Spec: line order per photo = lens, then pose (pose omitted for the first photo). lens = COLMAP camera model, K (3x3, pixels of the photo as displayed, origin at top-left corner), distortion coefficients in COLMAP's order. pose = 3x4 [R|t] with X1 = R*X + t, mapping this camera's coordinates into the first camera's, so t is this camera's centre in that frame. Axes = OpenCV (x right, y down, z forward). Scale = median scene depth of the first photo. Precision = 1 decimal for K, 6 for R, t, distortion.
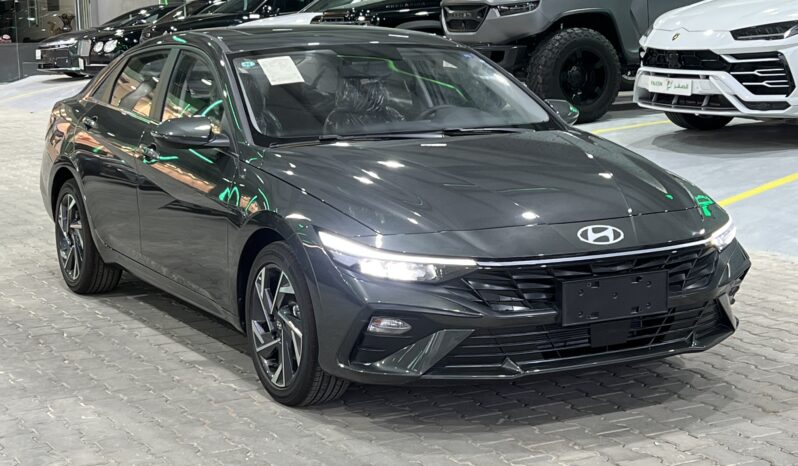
lens RADIAL K [[1477.4, 0, 398.3], [0, 1477.4, 233.9], [0, 0, 1]] dist [0.089245, 0.000000]
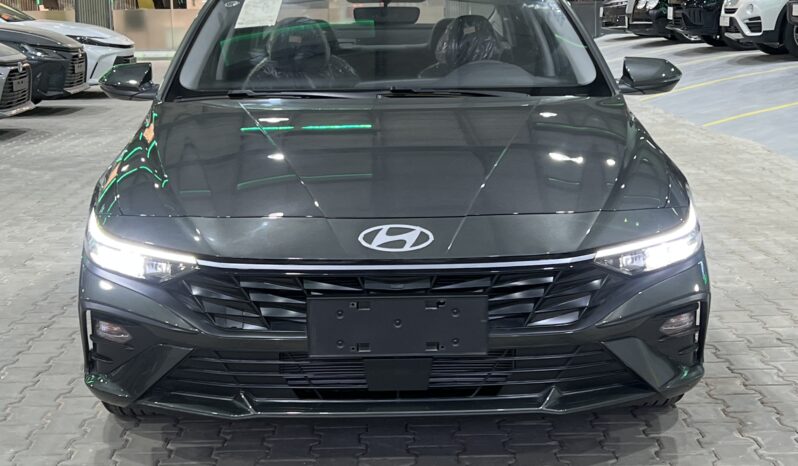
lens RADIAL K [[1477.4, 0, 399.4], [0, 1477.4, 232.1], [0, 0, 1]] dist [0.089245, 0.000000]
pose [[0.888820, 0.080517, -0.451127, 0.470297], [-0.069992, 0.996745, 0.039999, -0.031707], [0.452880, -0.003977, 0.891563, 0.361086]]
